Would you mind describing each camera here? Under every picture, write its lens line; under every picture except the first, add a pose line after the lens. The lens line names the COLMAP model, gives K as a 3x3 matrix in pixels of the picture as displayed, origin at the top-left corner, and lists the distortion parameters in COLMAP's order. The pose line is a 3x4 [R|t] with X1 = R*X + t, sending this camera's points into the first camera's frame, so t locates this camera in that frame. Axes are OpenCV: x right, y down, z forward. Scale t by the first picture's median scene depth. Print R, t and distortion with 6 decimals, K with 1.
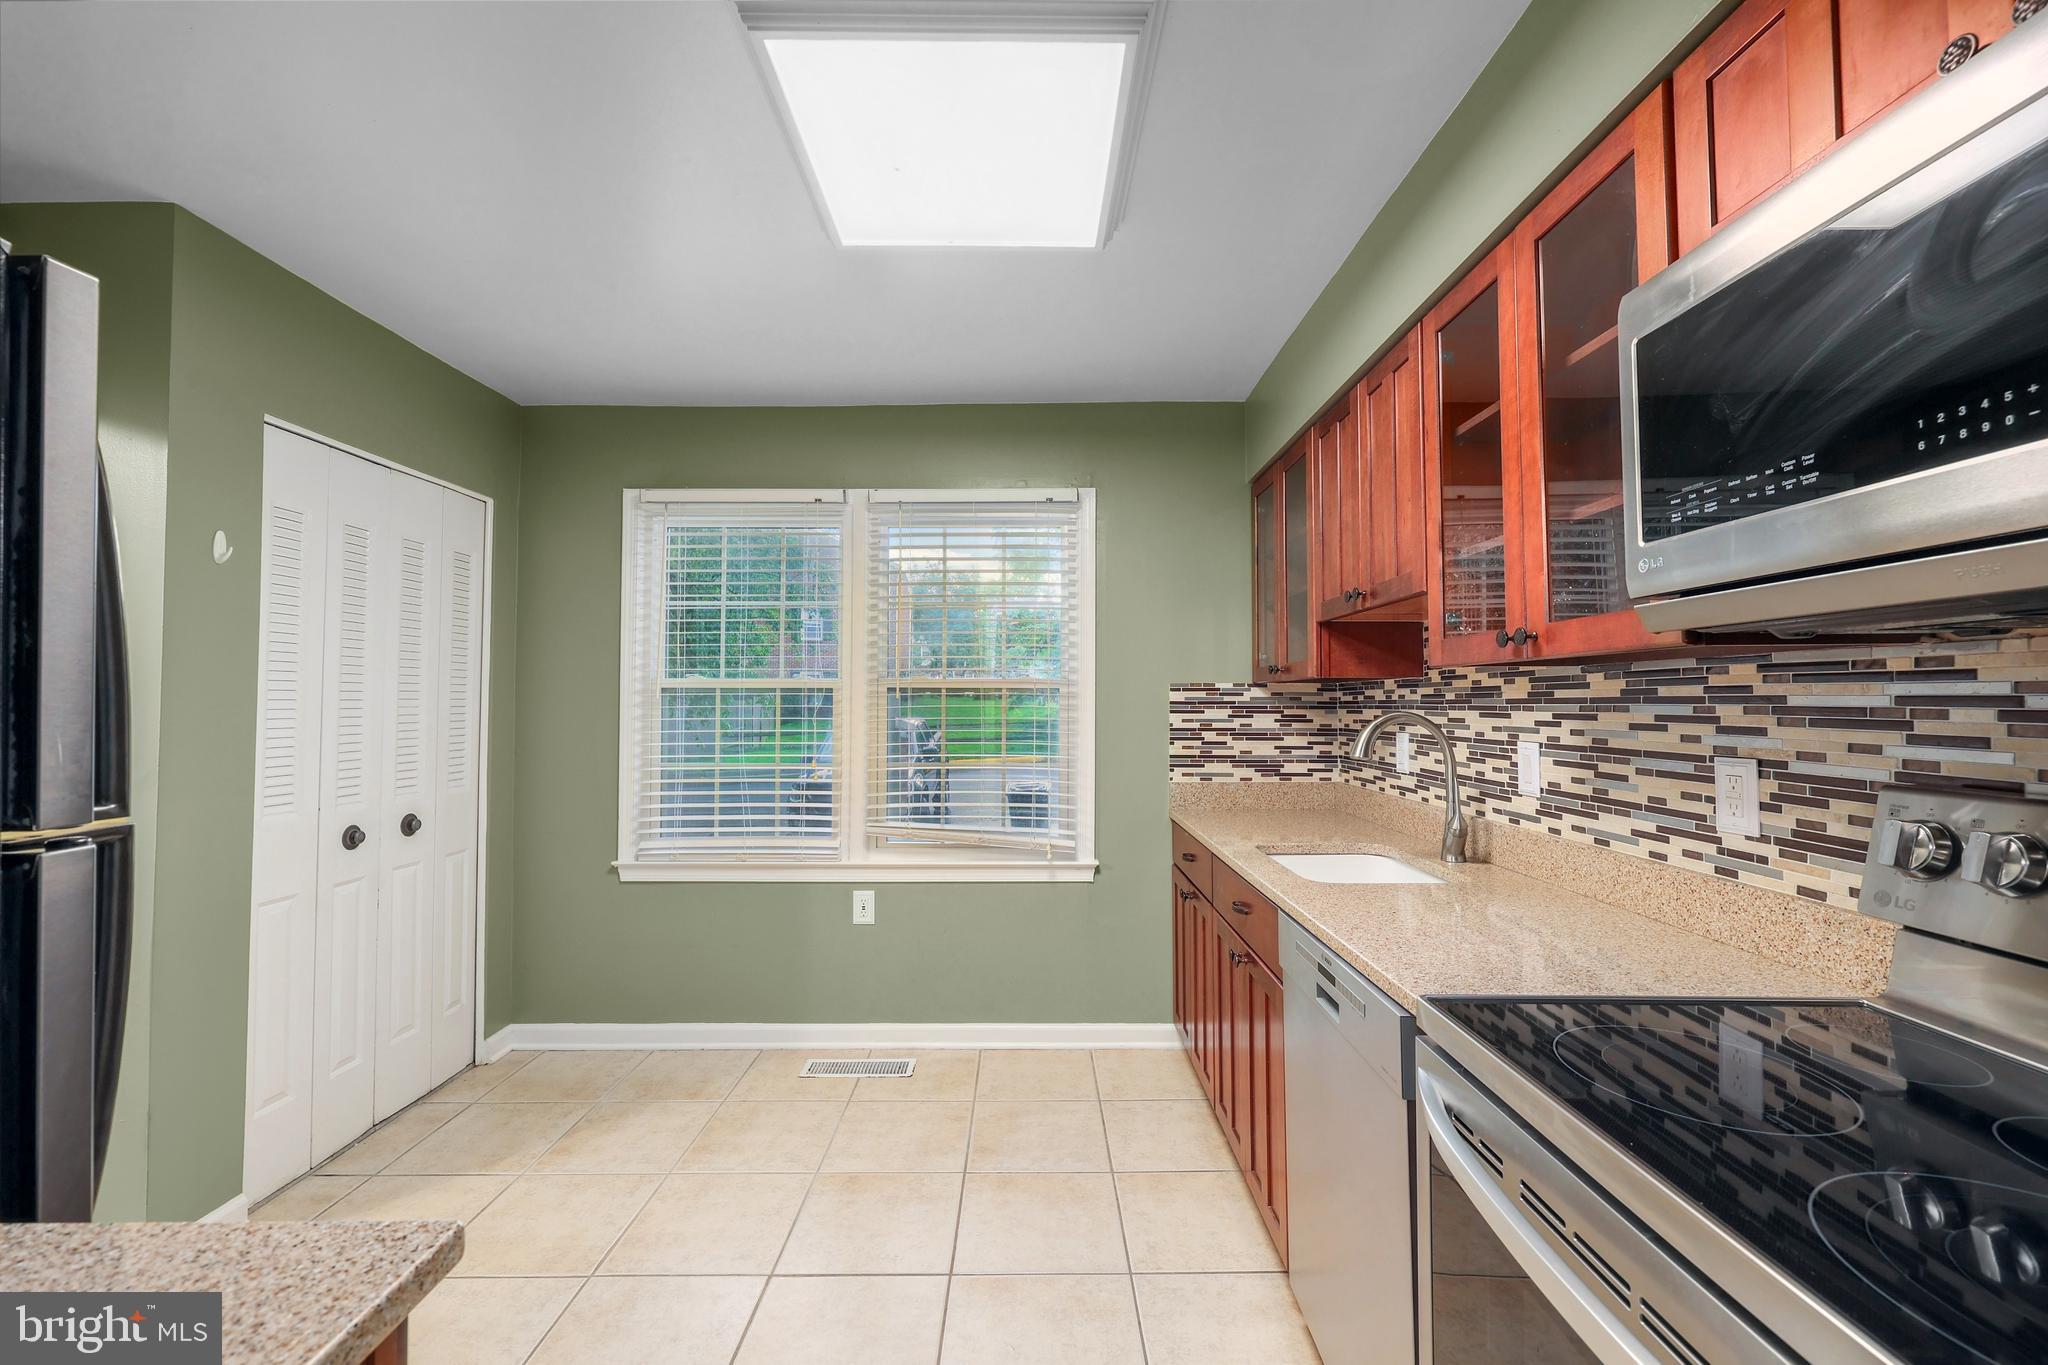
lens RADIAL K [[820.5, 0, 1028.2], [0, 820.5, 674.8], [0, 0, 1]] dist [-0.001245, -0.000174]
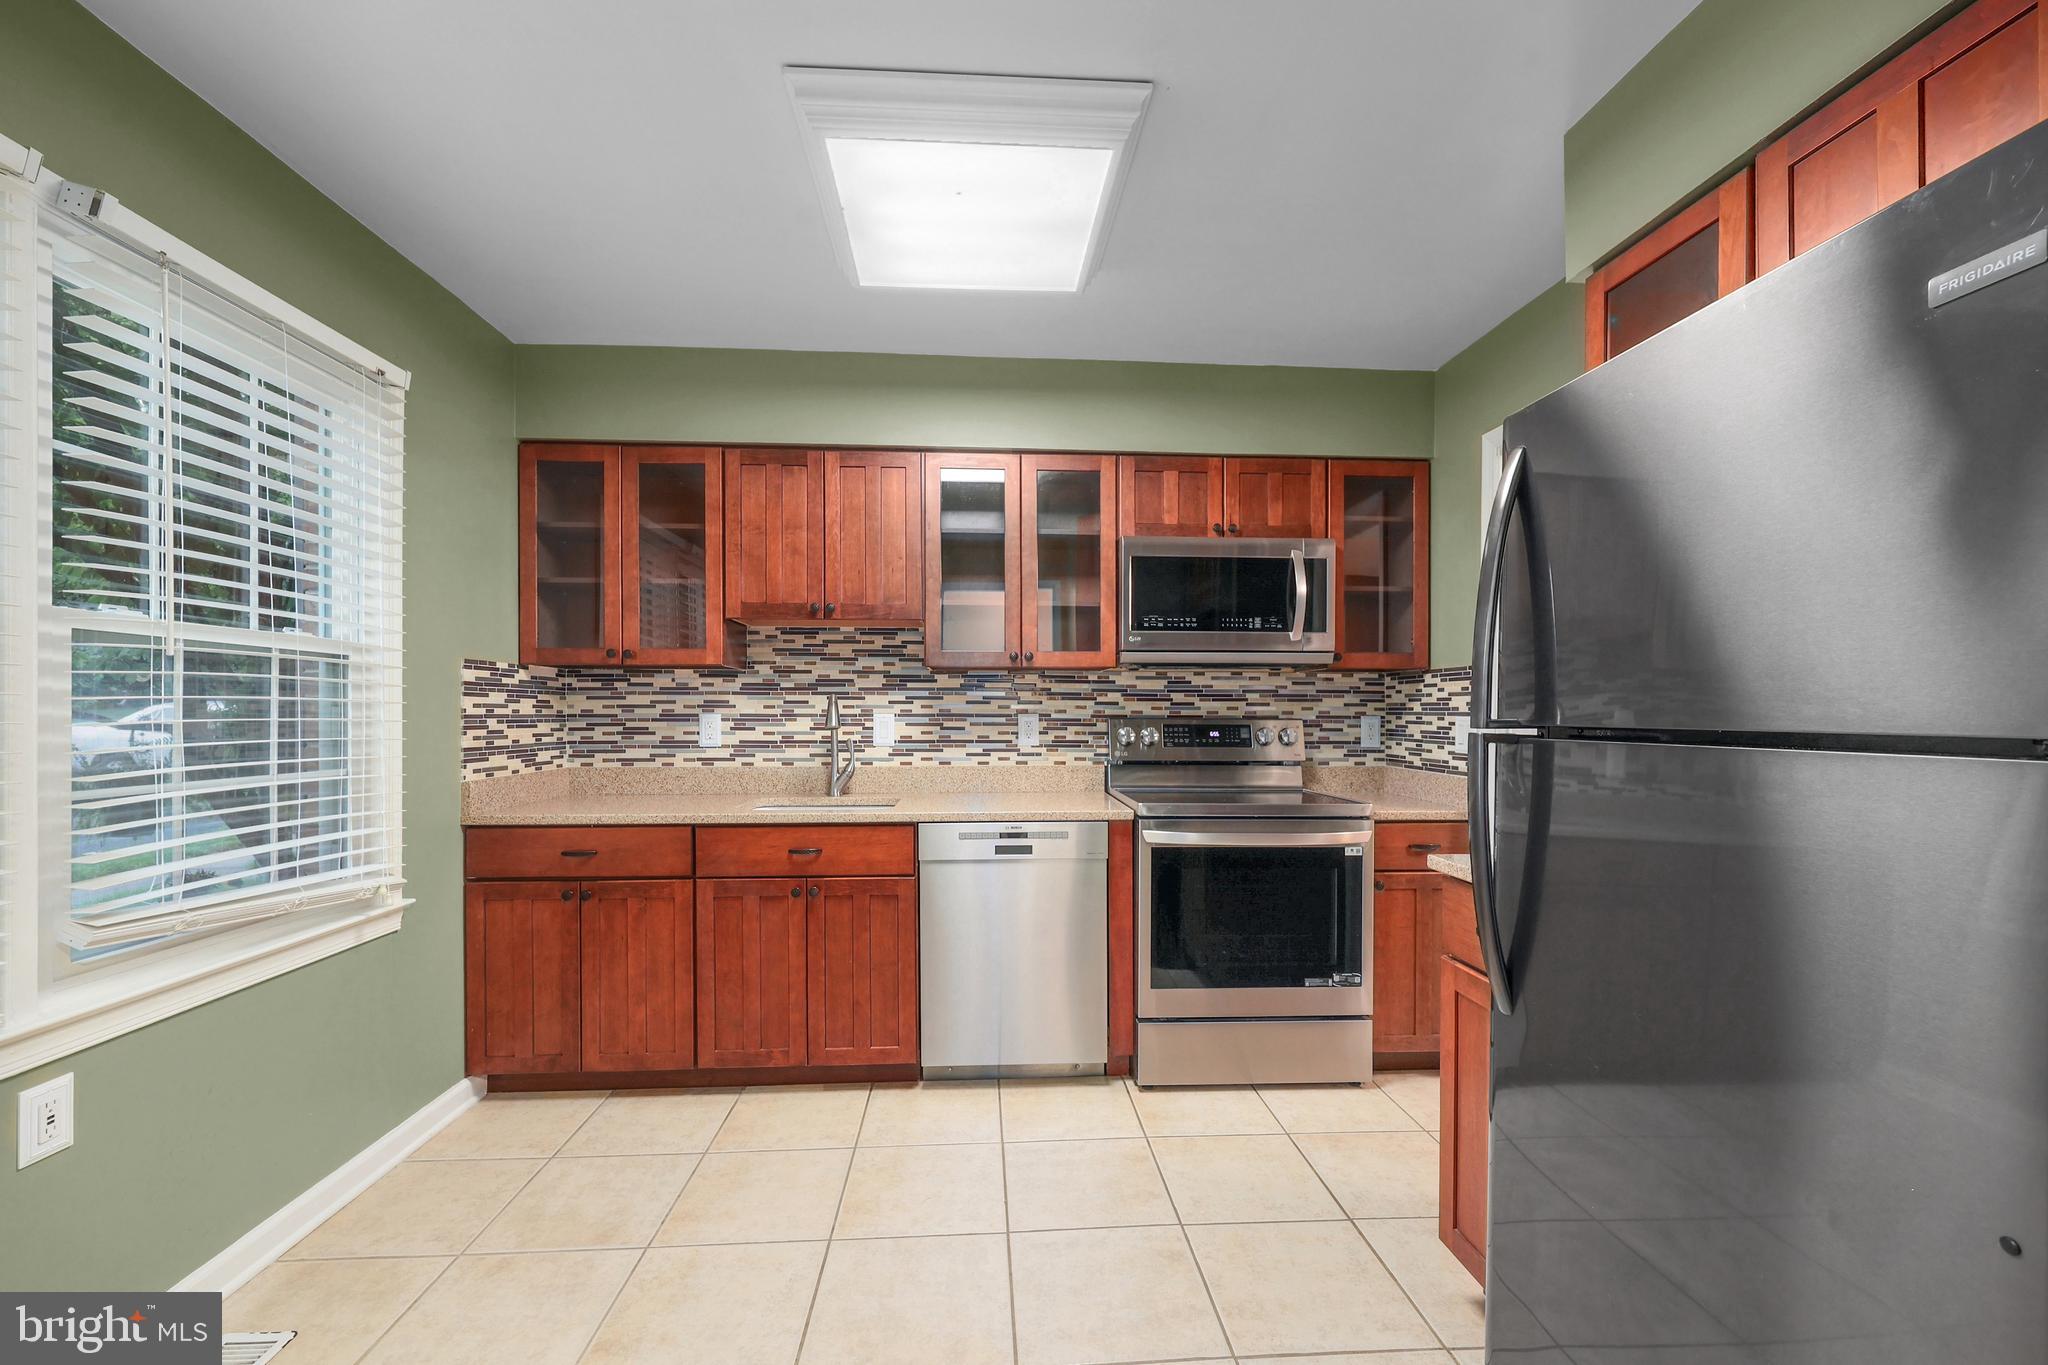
lens RADIAL K [[845.6, 0, 1022.7], [0, 845.6, 714.7], [0, 0, 1]] dist [-0.001442, -0.000192]
pose [[-0.063108, -0.003101, 0.998002, -1.181720], [-0.036678, 0.999327, 0.000786, 0.076798], [-0.997332, -0.036555, -0.063179, 0.877305]]
